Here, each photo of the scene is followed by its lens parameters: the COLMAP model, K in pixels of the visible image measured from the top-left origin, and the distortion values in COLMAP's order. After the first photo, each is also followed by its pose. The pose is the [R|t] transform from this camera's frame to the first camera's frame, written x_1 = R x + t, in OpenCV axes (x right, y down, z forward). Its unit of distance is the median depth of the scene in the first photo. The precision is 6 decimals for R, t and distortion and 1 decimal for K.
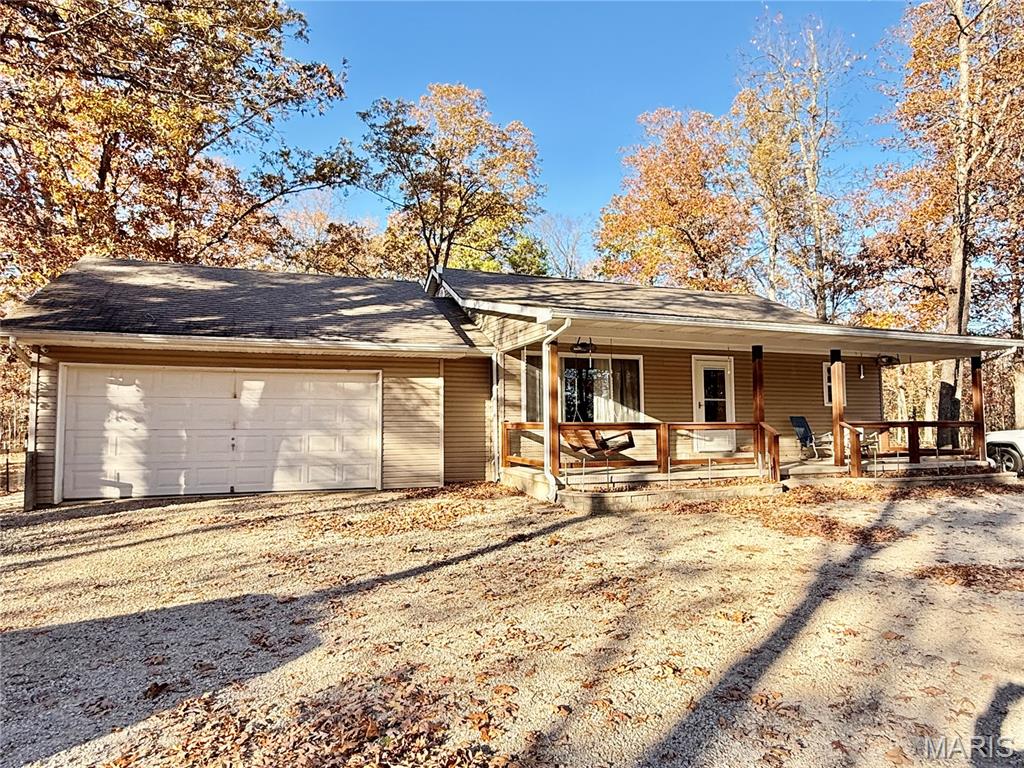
lens RADIAL K [[613.2, 0, 516.0], [0, 613.2, 377.0], [0, 0, 1]] dist [0.002688, -0.000697]
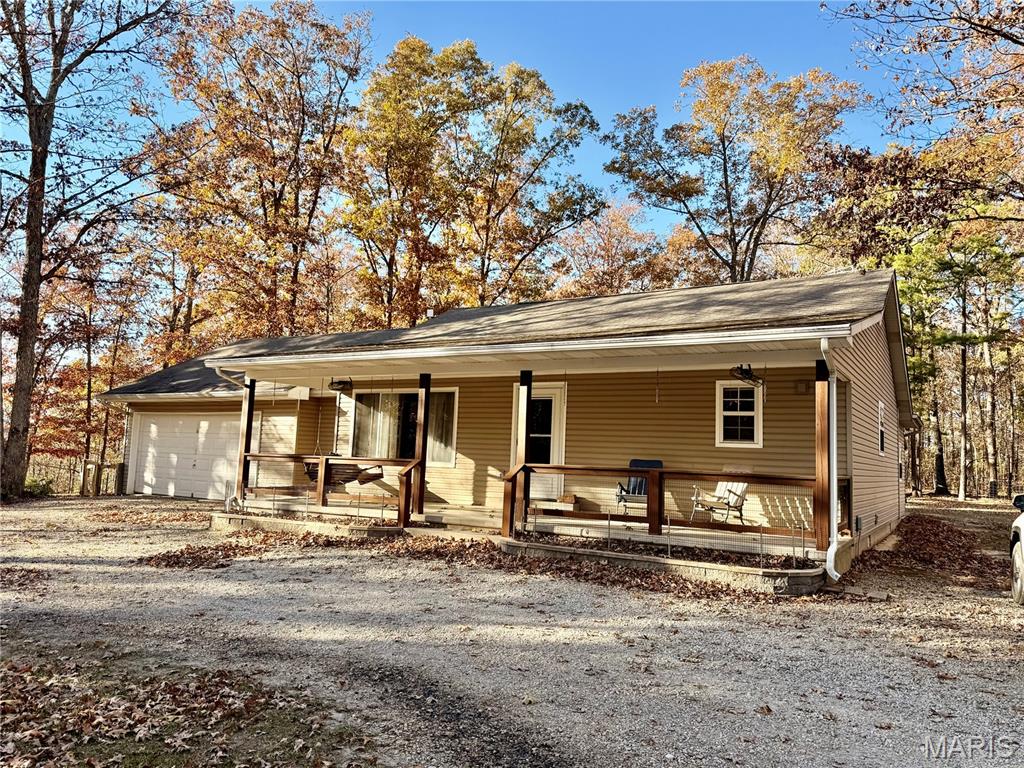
lens RADIAL K [[745.8, 0, 507.2], [0, 745.8, 364.7], [0, 0, 1]] dist [0.035774, -0.032811]
pose [[0.623329, -0.072355, -0.778605, 1.224777], [0.018707, 0.996805, -0.077656, 0.021507], [0.781736, 0.033840, 0.622691, 0.395727]]
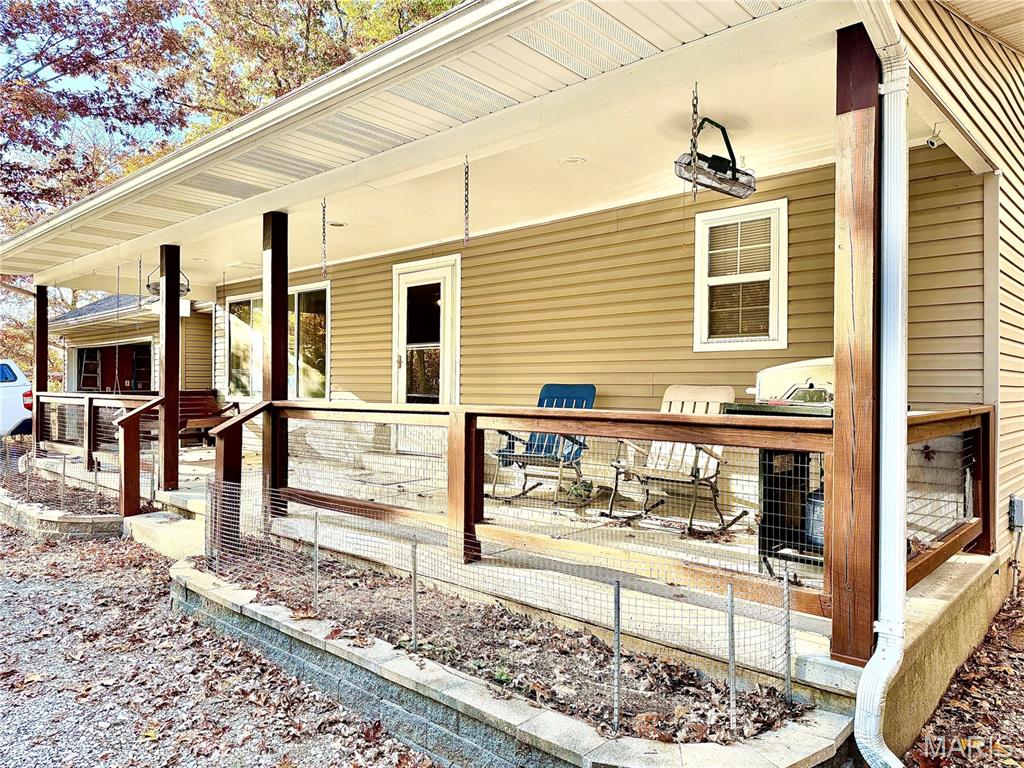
lens RADIAL K [[730.3, 0, 509.9], [0, 730.3, 381.8], [0, 0, 1]] dist [0.006388, -0.000660]
pose [[0.450185, -0.000379, -0.892935, 0.984795], [0.060033, 0.997750, 0.029843, 0.055917], [0.890915, -0.067040, 0.449195, 0.911682]]
